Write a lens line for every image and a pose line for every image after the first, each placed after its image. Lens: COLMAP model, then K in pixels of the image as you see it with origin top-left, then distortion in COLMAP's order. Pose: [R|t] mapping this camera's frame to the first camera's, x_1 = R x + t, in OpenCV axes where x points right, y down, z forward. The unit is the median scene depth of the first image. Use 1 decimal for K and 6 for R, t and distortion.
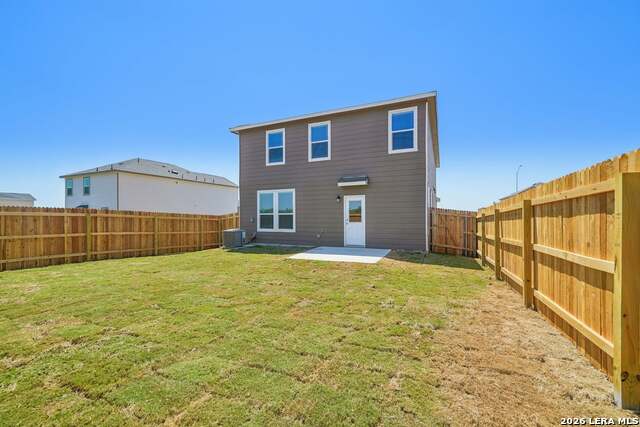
lens RADIAL K [[268.7, 0, 320.2], [0, 268.7, 218.9], [0, 0, 1]] dist [-0.005277, -0.000709]
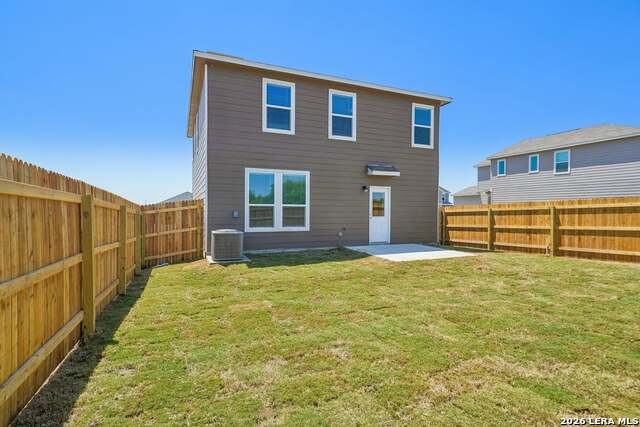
lens RADIAL K [[333.8, 0, 325.5], [0, 333.8, 214.8], [0, 0, 1]] dist [0.023796, 0.000032]
pose [[0.662019, -0.006684, 0.749457, -0.754432], [-0.003917, 0.999916, 0.012378, -0.004967], [-0.749477, -0.011130, 0.661937, 0.363449]]
